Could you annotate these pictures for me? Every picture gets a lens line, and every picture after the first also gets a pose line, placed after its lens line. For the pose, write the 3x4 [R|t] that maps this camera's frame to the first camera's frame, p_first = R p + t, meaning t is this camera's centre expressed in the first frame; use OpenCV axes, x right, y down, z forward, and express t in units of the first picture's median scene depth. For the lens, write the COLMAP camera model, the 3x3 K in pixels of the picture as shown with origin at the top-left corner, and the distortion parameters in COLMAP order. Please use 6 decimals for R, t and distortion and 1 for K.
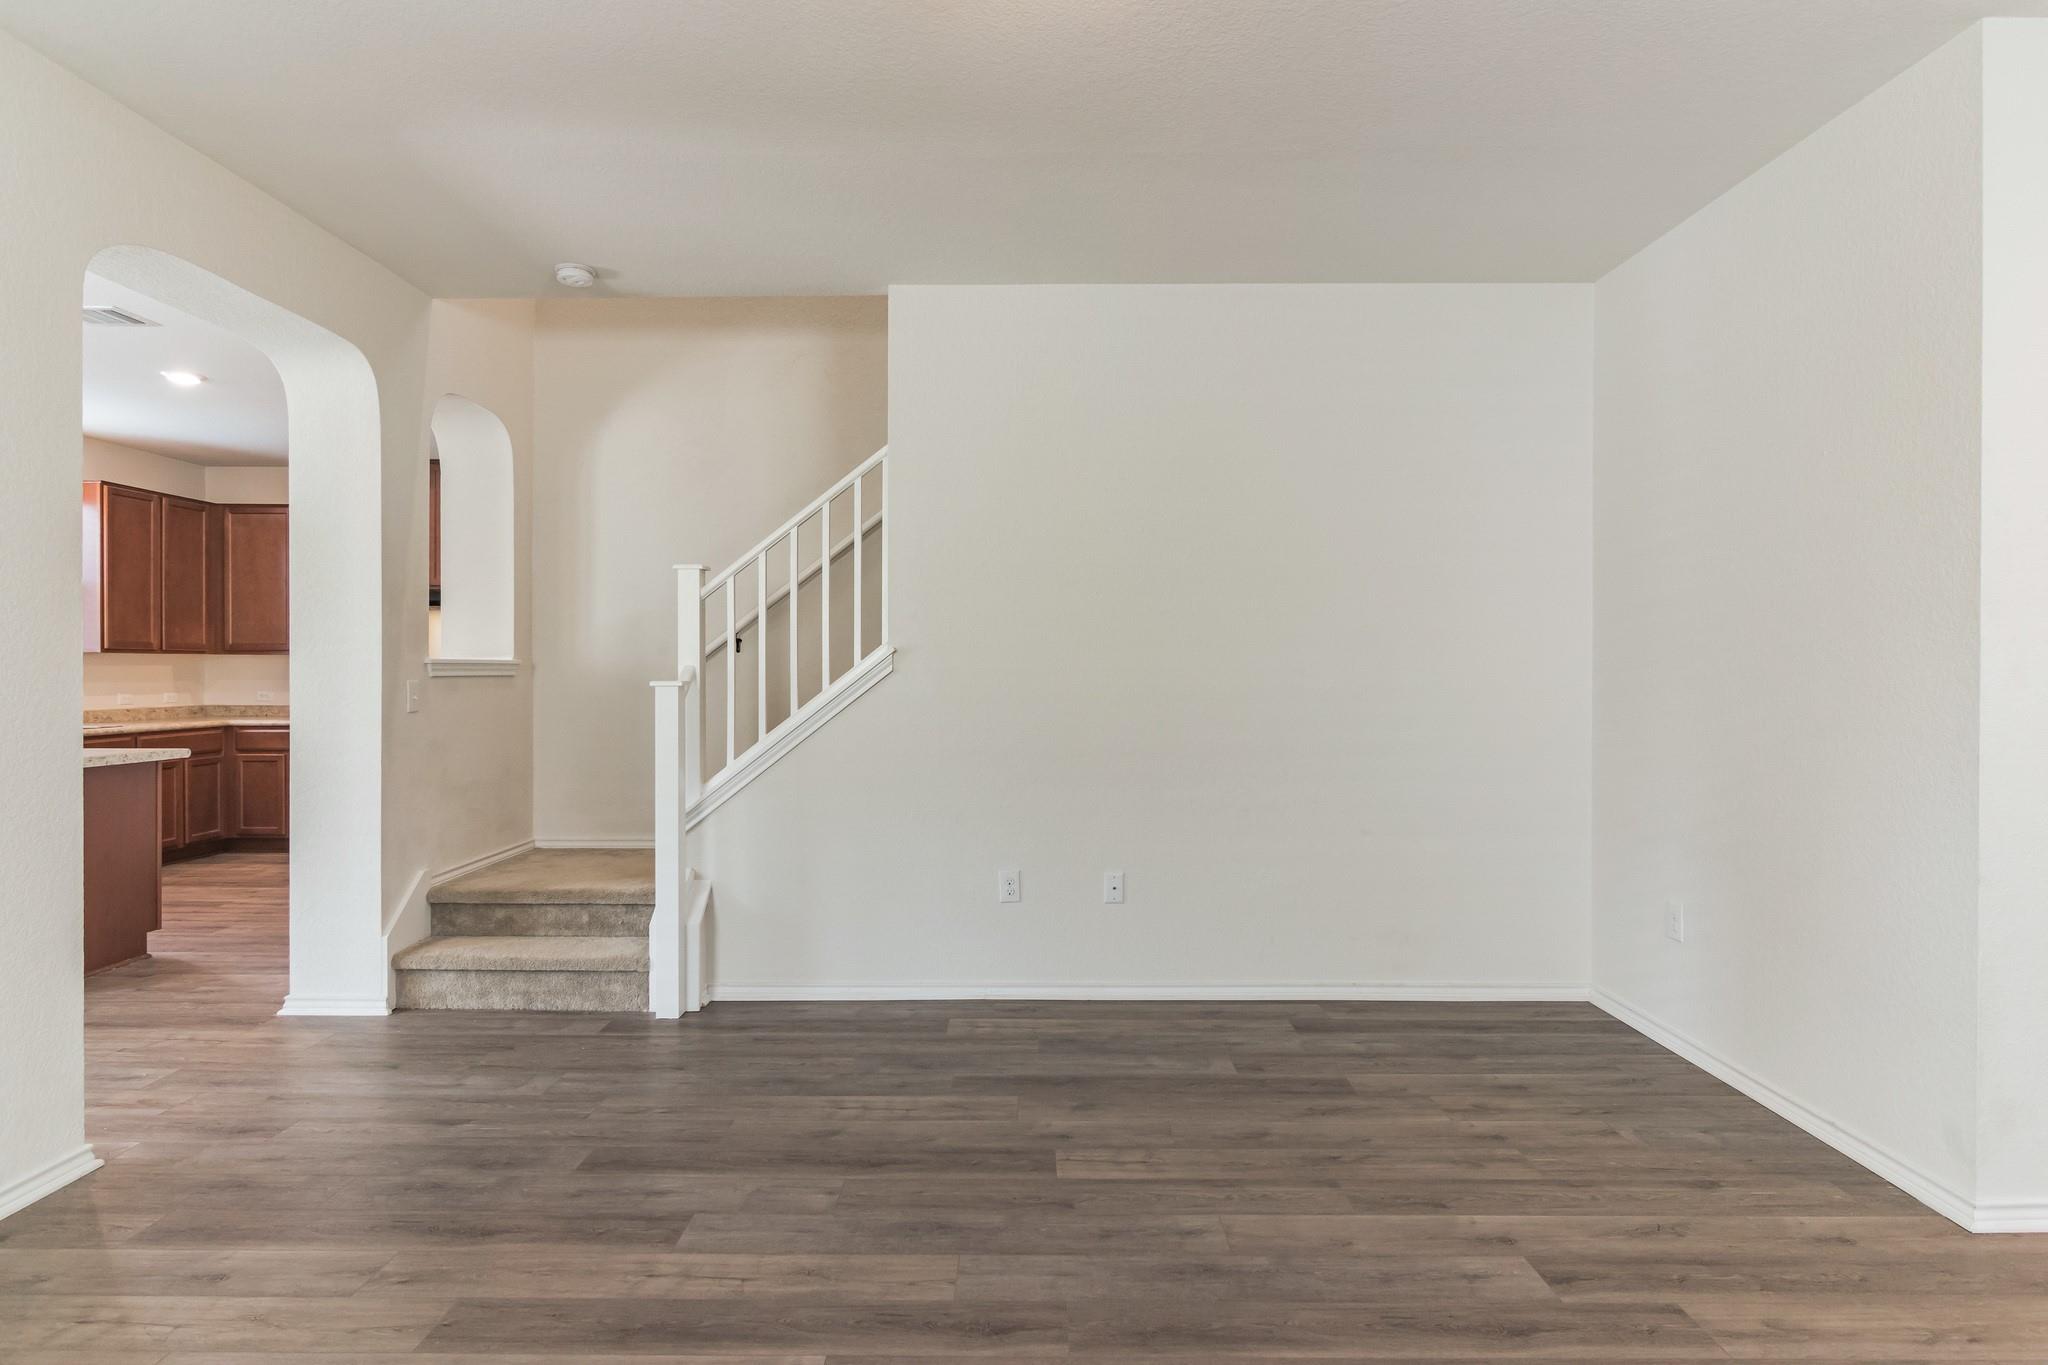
lens RADIAL K [[1152.7, 0, 977.7], [0, 1152.7, 670.0], [0, 0, 1]] dist [-0.001836, -0.000469]
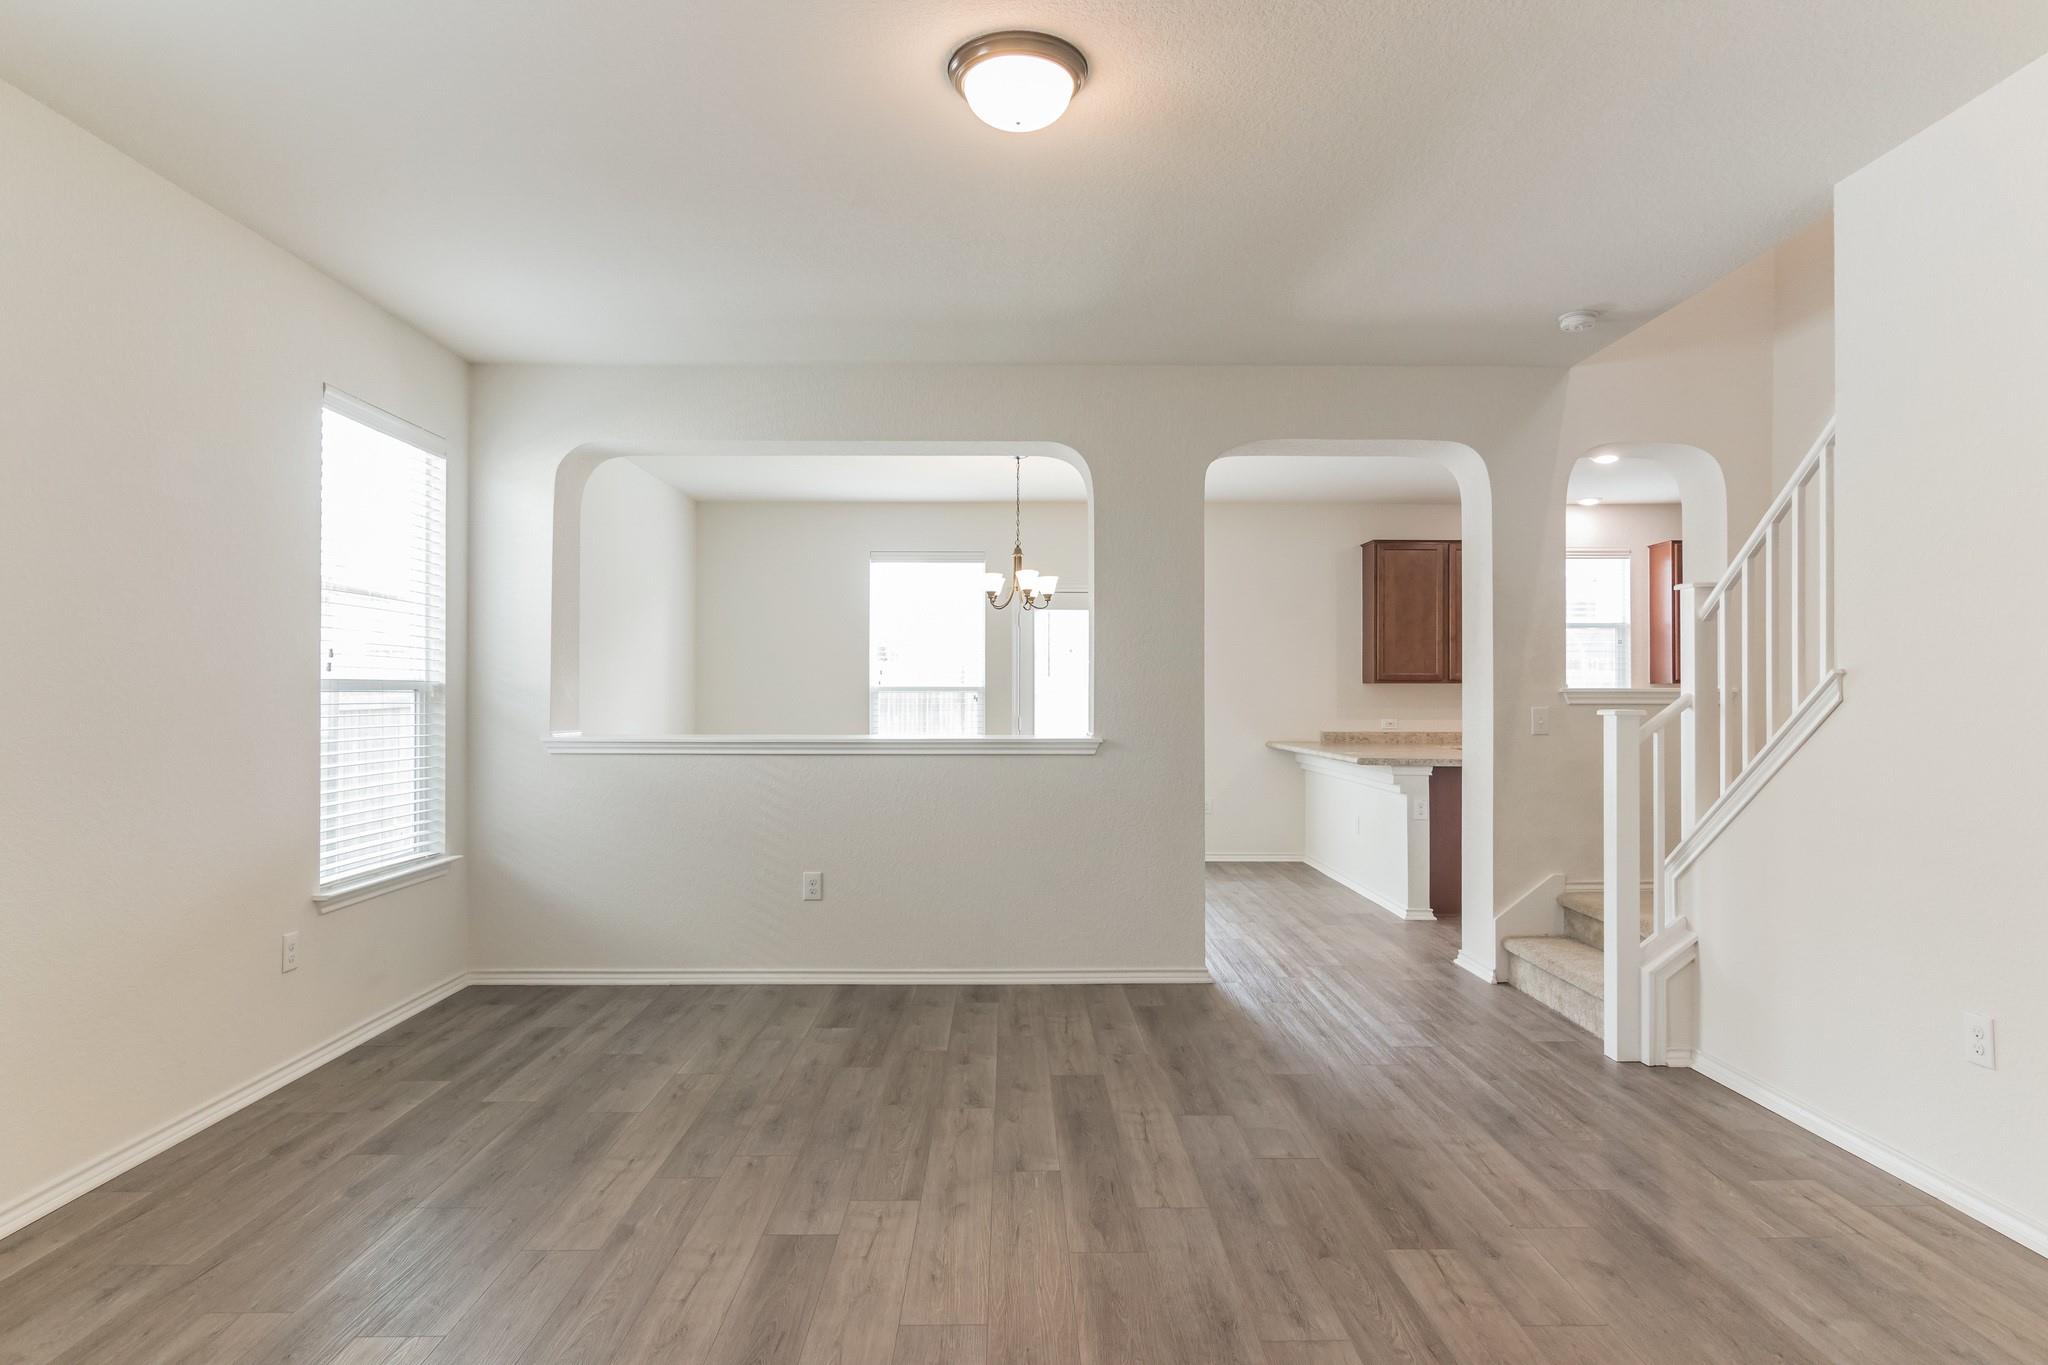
lens RADIAL K [[1152.7, 0, 1021.3], [0, 1152.7, 680.4], [0, 0, 1]] dist [-0.001836, -0.000469]
pose [[0.026287, -0.010502, -0.999599, 0.827217], [-0.009699, 0.999895, -0.010760, 0.000895], [0.999607, 0.009978, 0.026182, 0.576301]]
